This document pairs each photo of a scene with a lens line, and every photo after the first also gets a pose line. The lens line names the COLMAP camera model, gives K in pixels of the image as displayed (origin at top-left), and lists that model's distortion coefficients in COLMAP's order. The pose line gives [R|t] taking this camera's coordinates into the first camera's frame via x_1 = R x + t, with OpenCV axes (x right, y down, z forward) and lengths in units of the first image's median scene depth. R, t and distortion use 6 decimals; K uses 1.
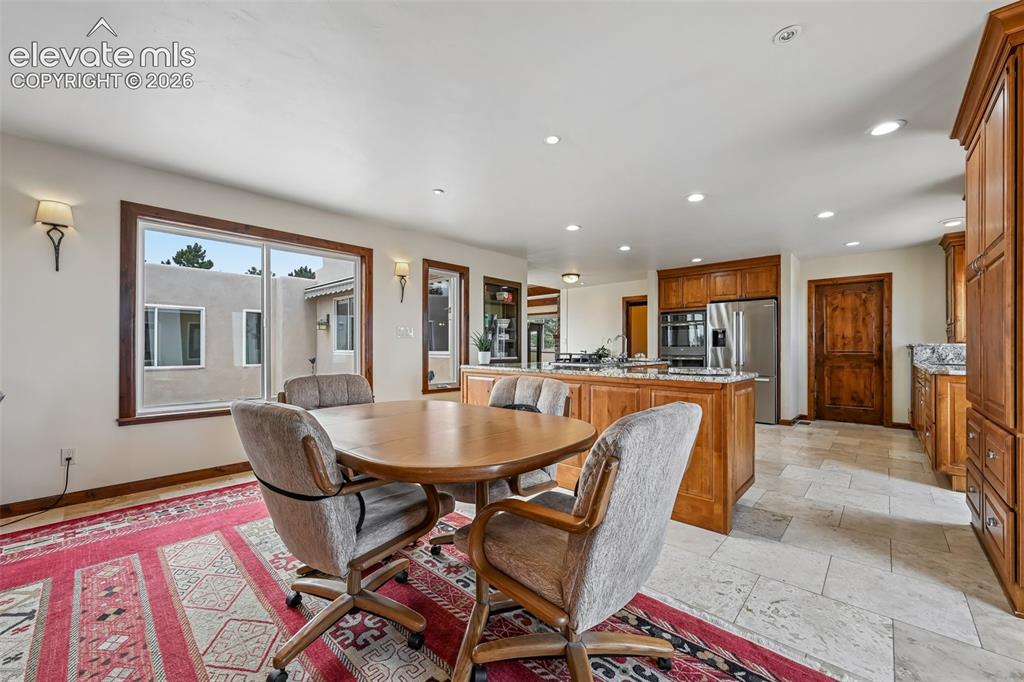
lens RADIAL K [[394.9, 0, 512.5], [0, 394.9, 343.4], [0, 0, 1]] dist [-0.002427, -0.000111]
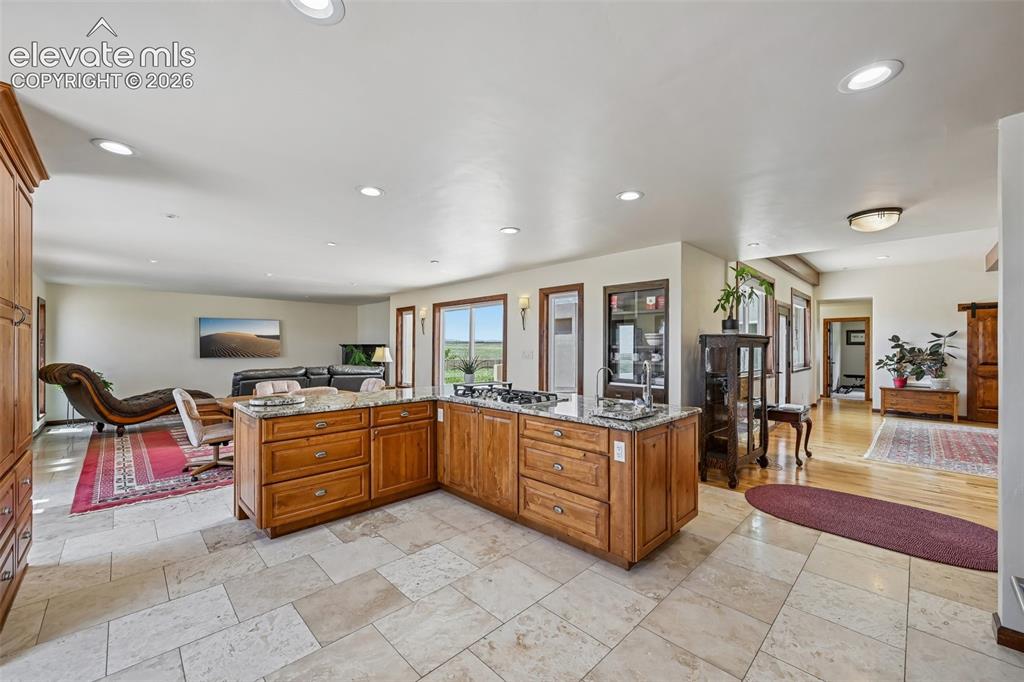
lens RADIAL K [[394.9, 0, 519.4], [0, 394.9, 346.4], [0, 0, 1]] dist [-0.002427, -0.000111]
pose [[-0.022683, -0.004165, -0.999734, 0.764315], [0.007976, 0.999959, -0.004347, -0.038367], [0.999711, -0.008072, -0.022649, 0.814751]]
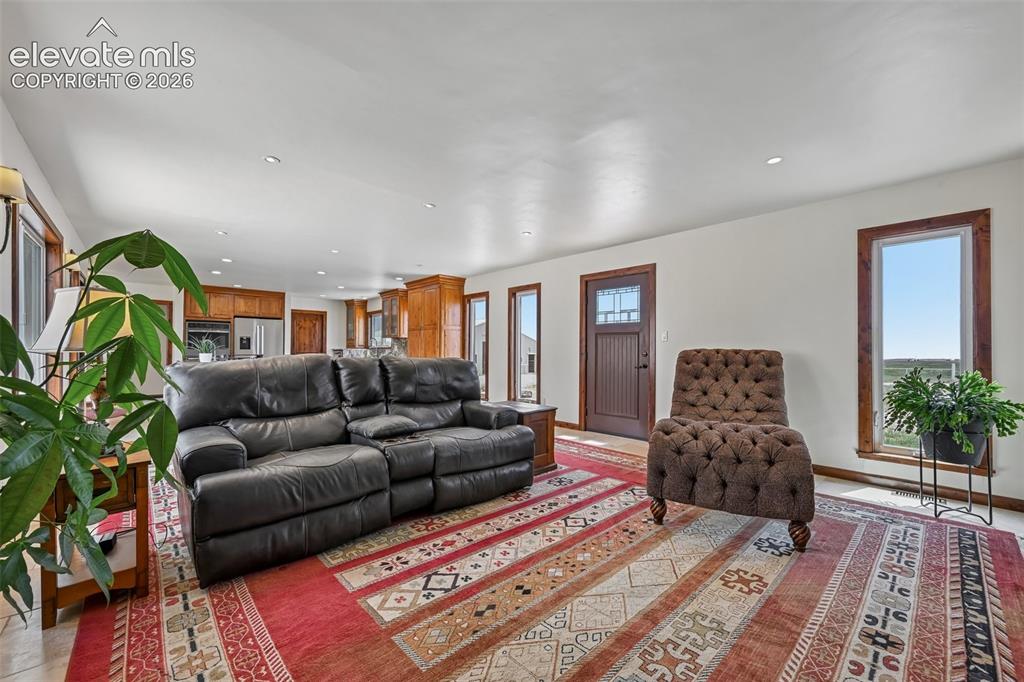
lens RADIAL K [[394.9, 0, 507.4], [0, 394.9, 347.5], [0, 0, 1]] dist [-0.002427, -0.000111]
pose [[0.067986, 0.003177, 0.997681, -0.855558], [-0.019766, 0.999803, -0.001837, -0.015898], [-0.997490, -0.019595, 0.068035, -0.016318]]
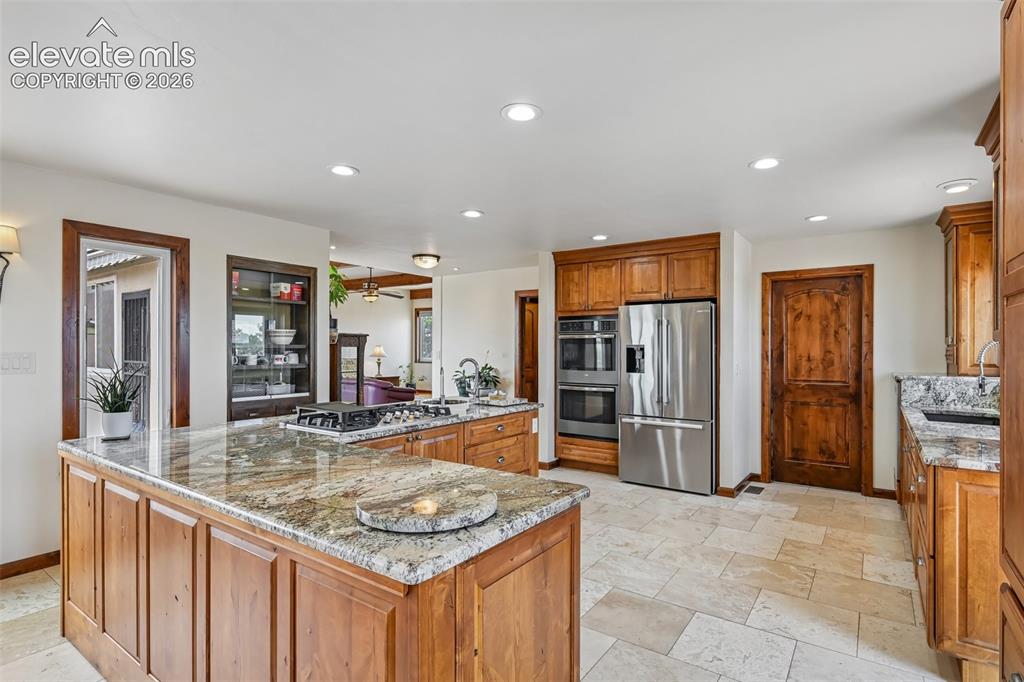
lens RADIAL K [[513.1, 0, 511.3], [0, 513.1, 345.4], [0, 0, 1]] dist [-0.003170, 0.002708]
pose [[0.990318, -0.001261, 0.138812, 0.221240], [0.000338, 0.999978, 0.006673, -0.045224], [-0.138818, -0.006562, 0.990296, 0.211671]]
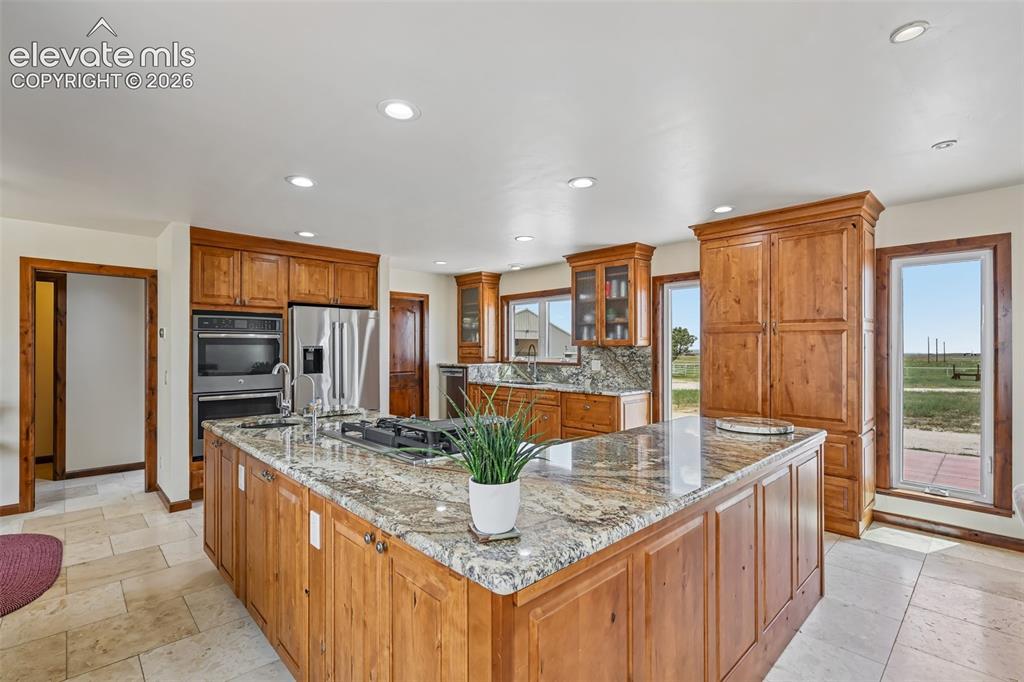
lens RADIAL K [[465.0, 0, 505.4], [0, 465.0, 341.9], [0, 0, 1]] dist [-0.002970, -0.000212]
pose [[0.063055, 0.007108, 0.997985, -0.239335], [-0.013113, 0.999894, -0.006293, -0.046841], [-0.997924, -0.012690, 0.063141, 0.679218]]
